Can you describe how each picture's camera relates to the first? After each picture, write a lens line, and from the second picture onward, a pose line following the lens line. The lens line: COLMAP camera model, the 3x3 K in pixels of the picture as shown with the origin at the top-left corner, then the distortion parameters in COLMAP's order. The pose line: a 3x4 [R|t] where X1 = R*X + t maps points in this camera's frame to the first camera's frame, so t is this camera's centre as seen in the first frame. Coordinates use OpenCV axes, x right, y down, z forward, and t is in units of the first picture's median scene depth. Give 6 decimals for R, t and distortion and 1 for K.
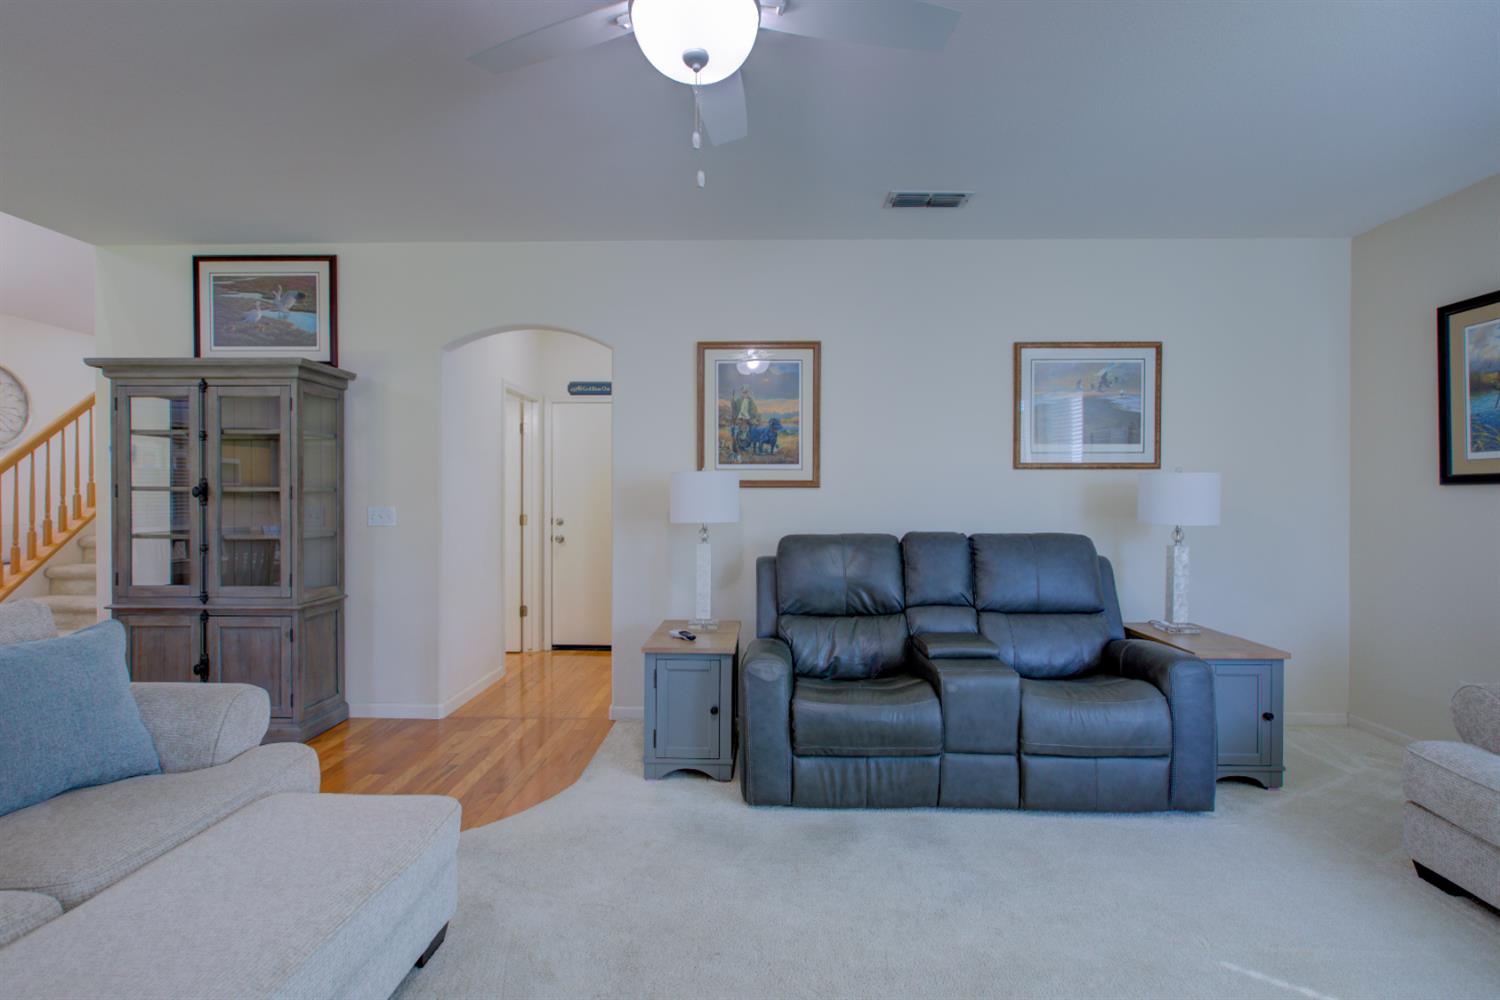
lens RADIAL K [[704.8, 0, 750.0], [0, 704.8, 500.0], [0, 0, 1]] dist [0.001749, 0.001121]
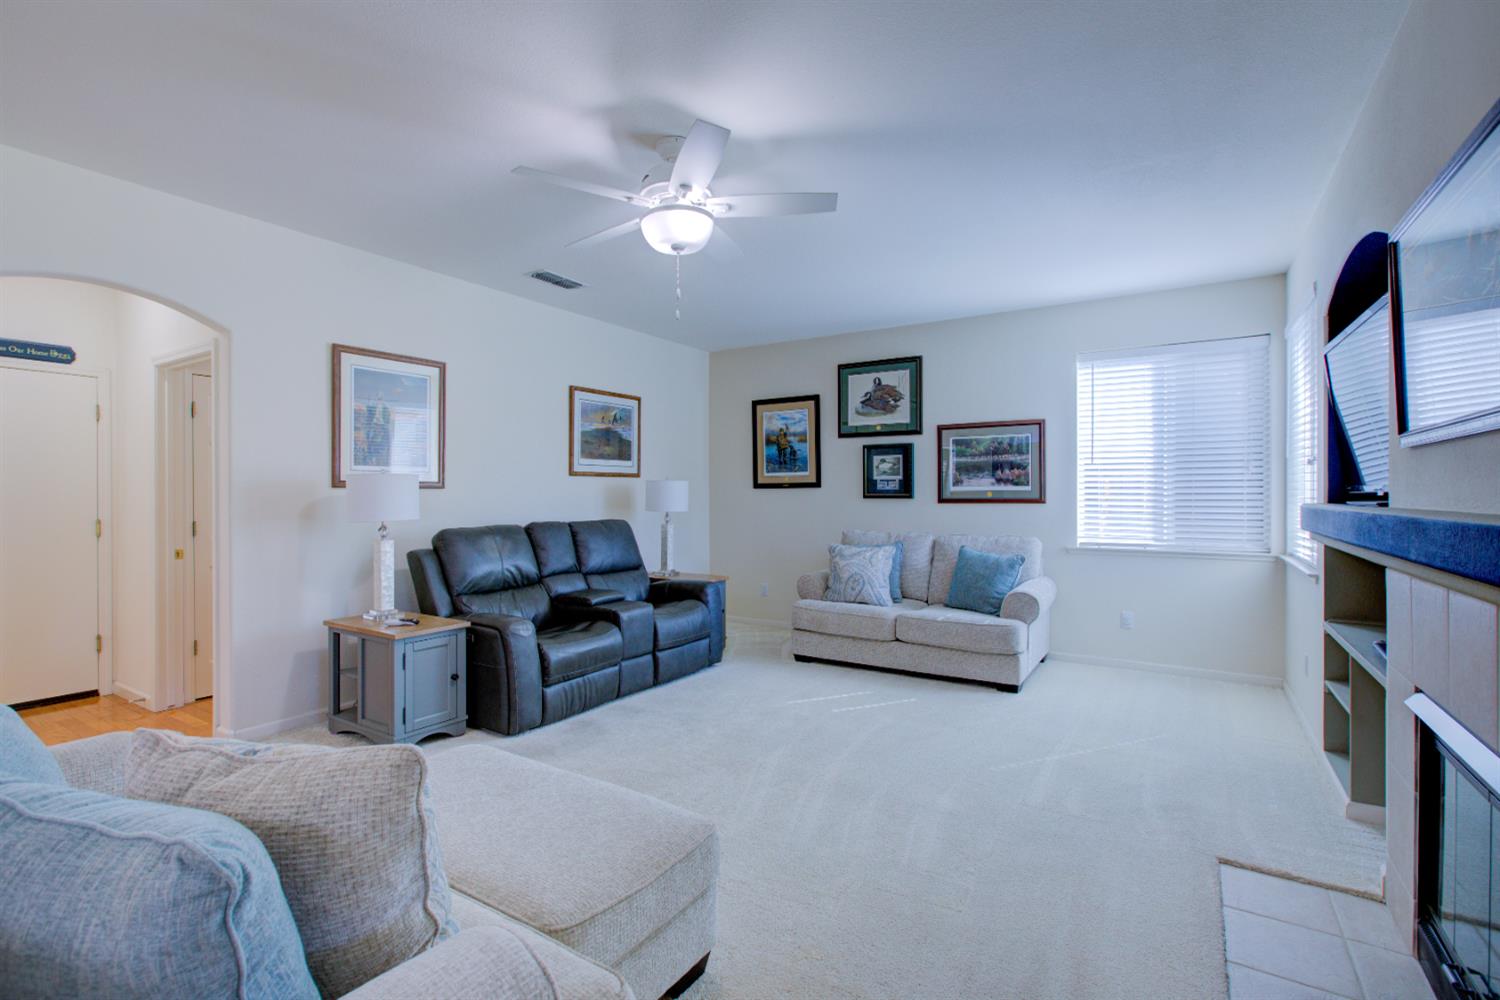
lens RADIAL K [[682.0, 0, 759.4], [0, 682.0, 495.4], [0, 0, 1]] dist [-0.005092, -0.000045]
pose [[0.519191, -0.004490, 0.854647, -0.652470], [0.012870, 0.999914, -0.002565, 0.003840], [-0.854562, 0.012331, 0.519204, -0.024914]]
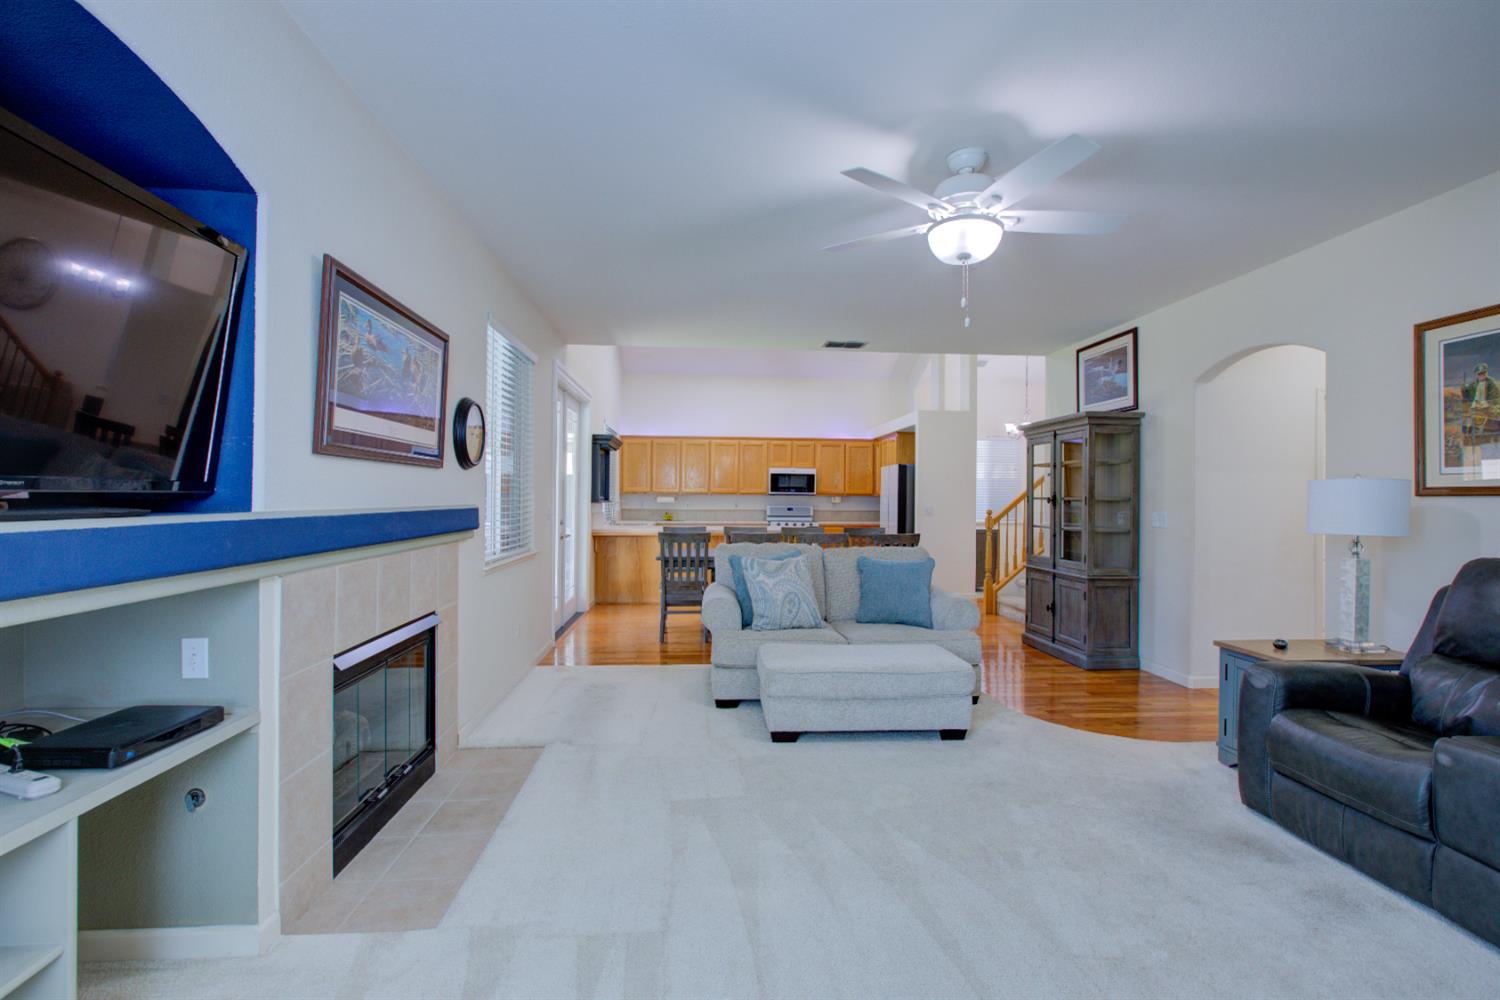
lens RADIAL K [[692.3, 0, 755.8], [0, 692.3, 505.3], [0, 0, 1]] dist [-0.002287, 0.000332]
pose [[0.114165, 0.009033, -0.993421, 0.730564], [-0.015348, 0.999855, 0.007327, -0.000777], [0.993343, 0.014410, 0.114287, 0.133122]]
